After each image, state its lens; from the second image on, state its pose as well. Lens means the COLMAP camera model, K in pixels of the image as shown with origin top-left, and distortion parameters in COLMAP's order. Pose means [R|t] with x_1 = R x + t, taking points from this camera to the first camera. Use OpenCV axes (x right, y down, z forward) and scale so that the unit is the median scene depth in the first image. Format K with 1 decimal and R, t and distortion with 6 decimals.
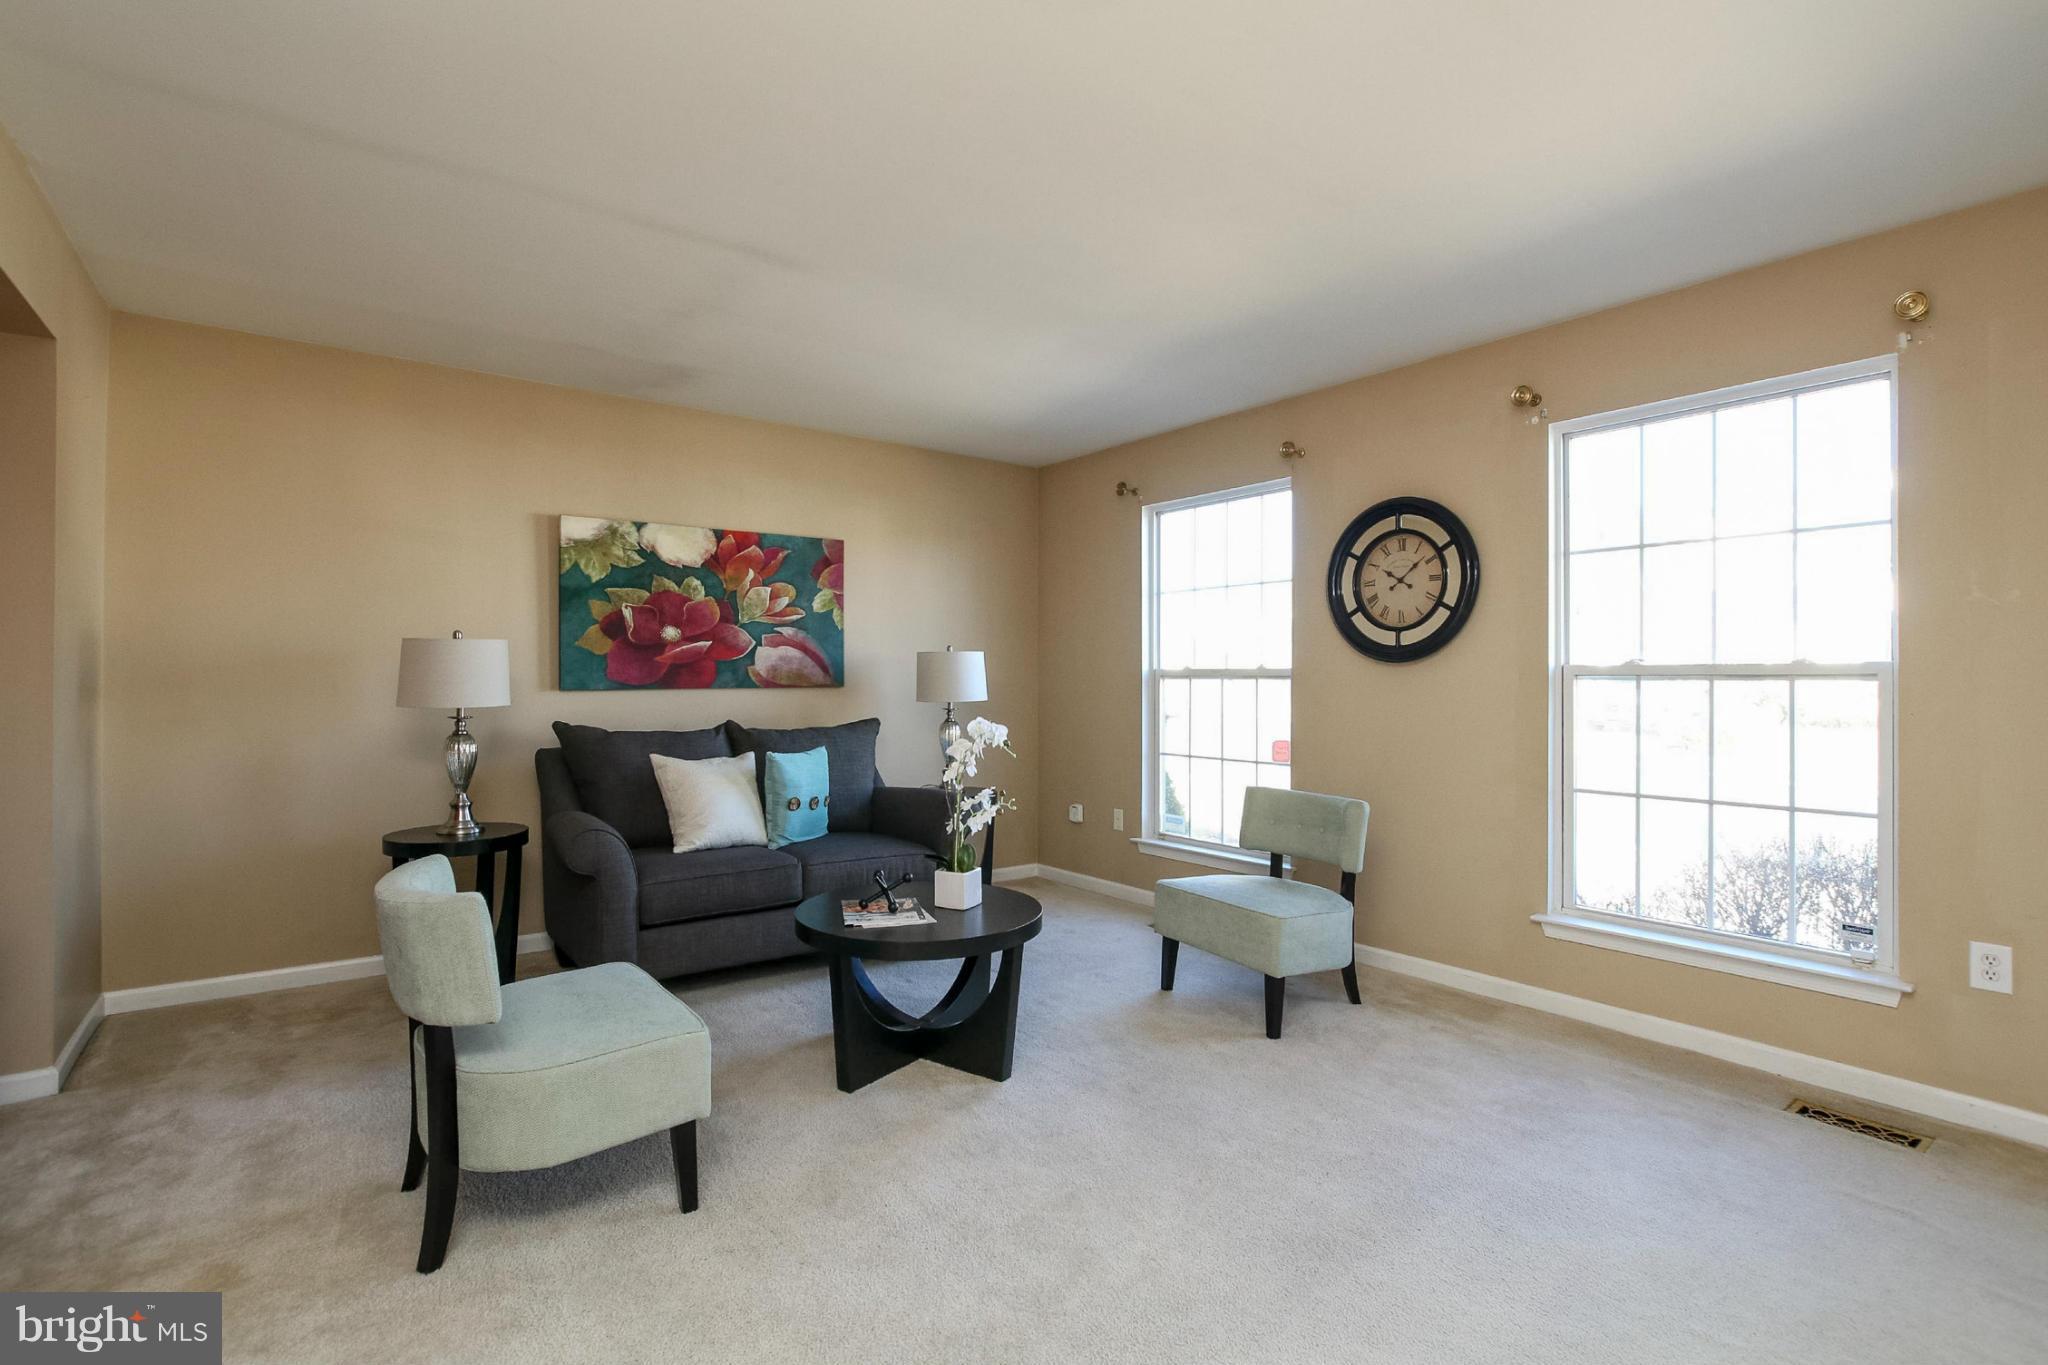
lens RADIAL K [[1086.1, 0, 1024.0], [0, 1086.1, 682.5], [0, 0, 1]] dist [0.001185, 0.000252]
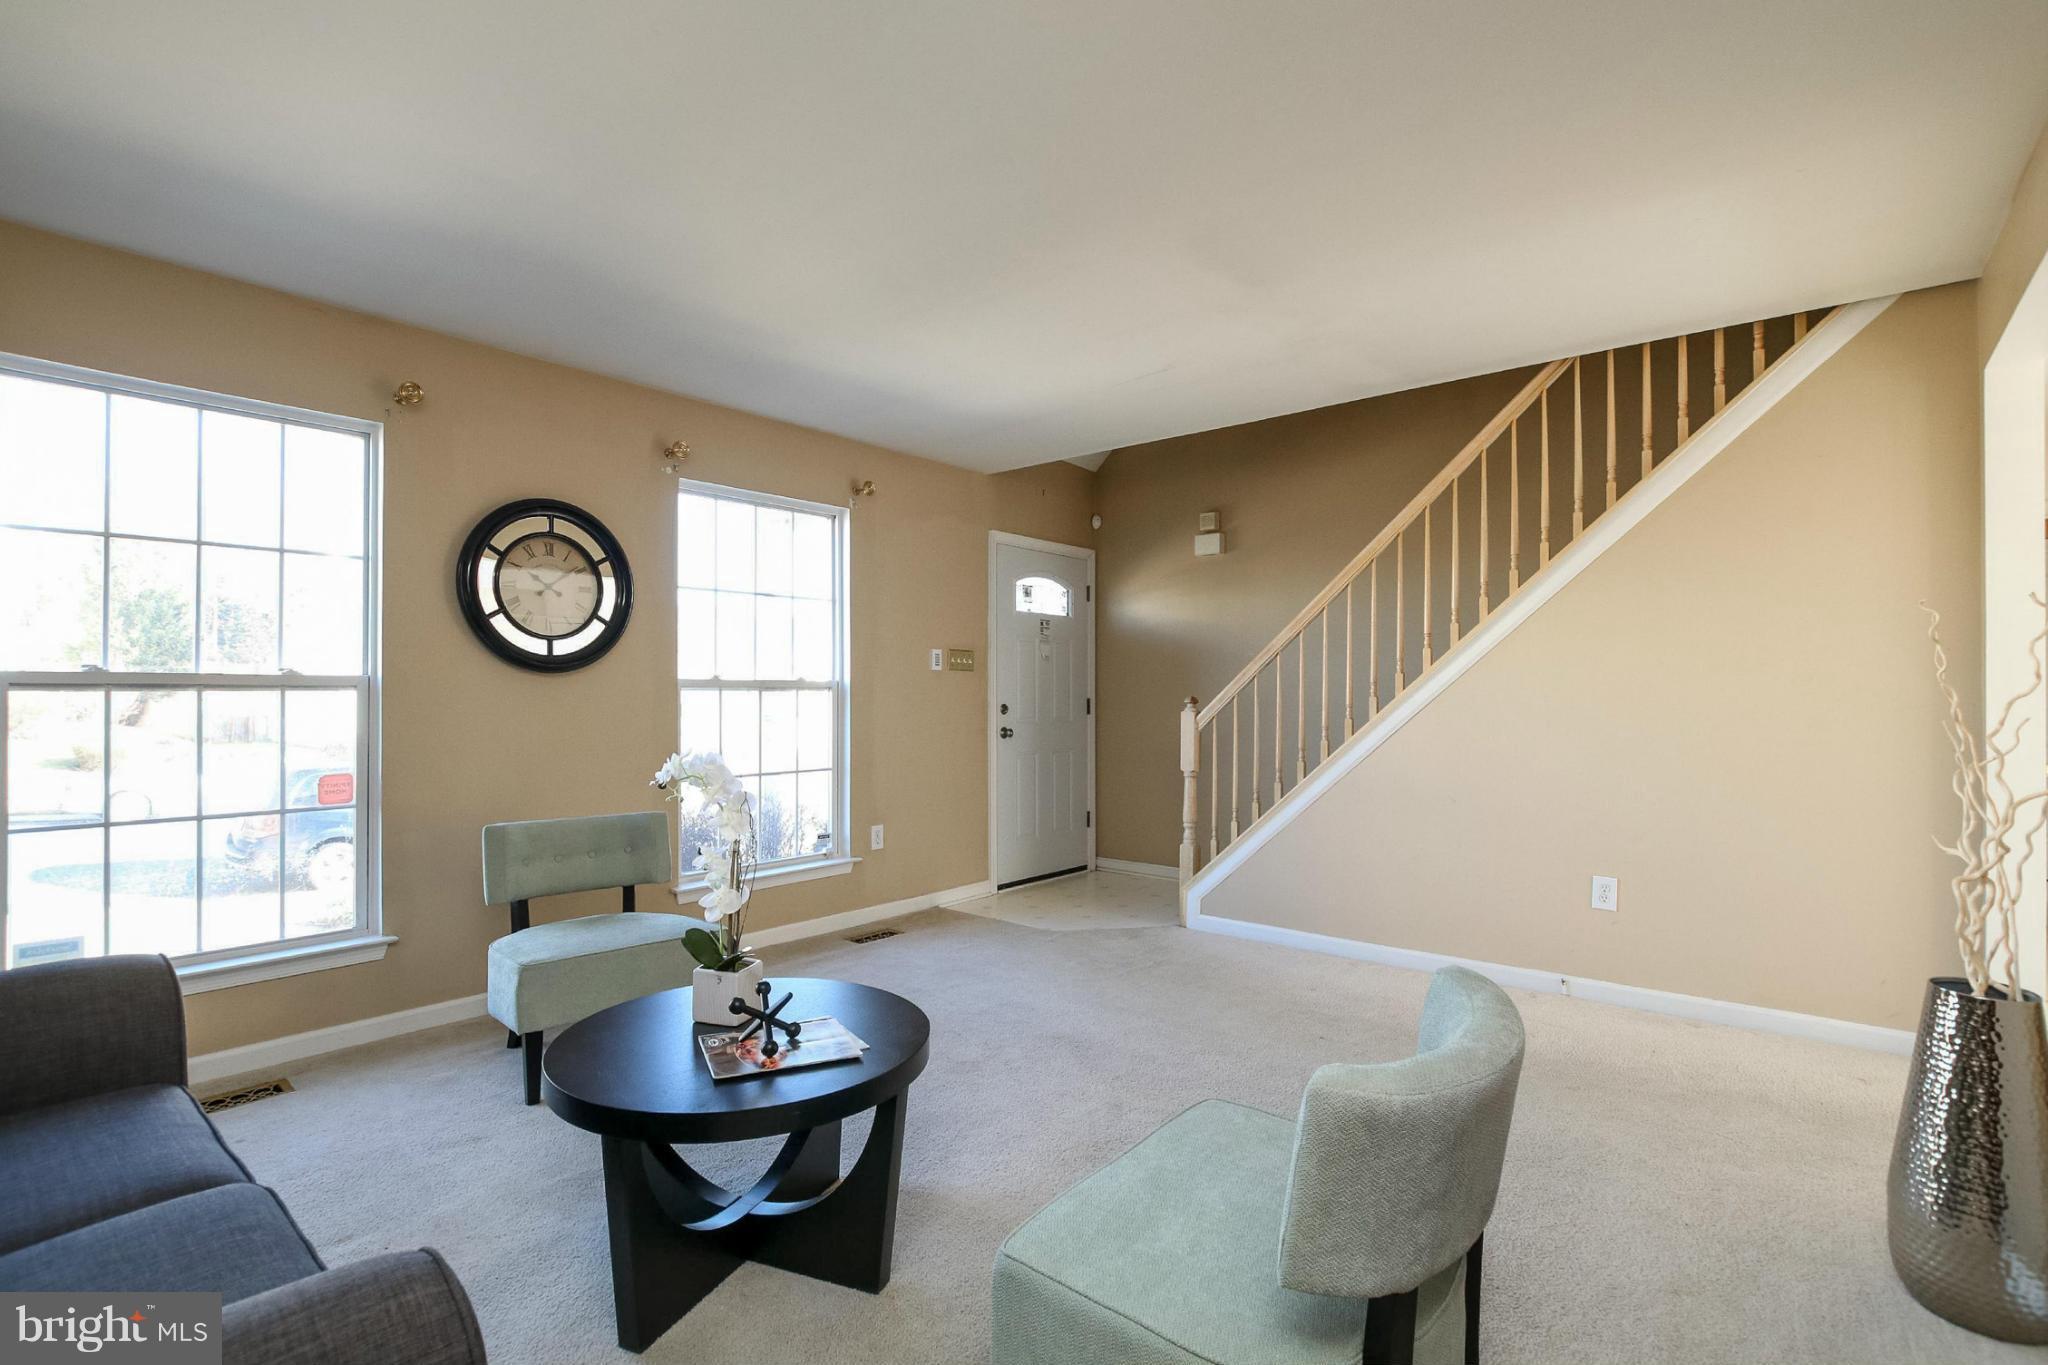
lens RADIAL K [[933.9, 0, 1012.0], [0, 933.9, 687.3], [0, 0, 1]] dist [-0.002227, -0.000635]
pose [[-0.246546, 0.001954, 0.969129, -0.558275], [0.001868, 0.999997, -0.001541, -0.003466], [-0.969129, 0.001430, -0.246549, 0.824465]]
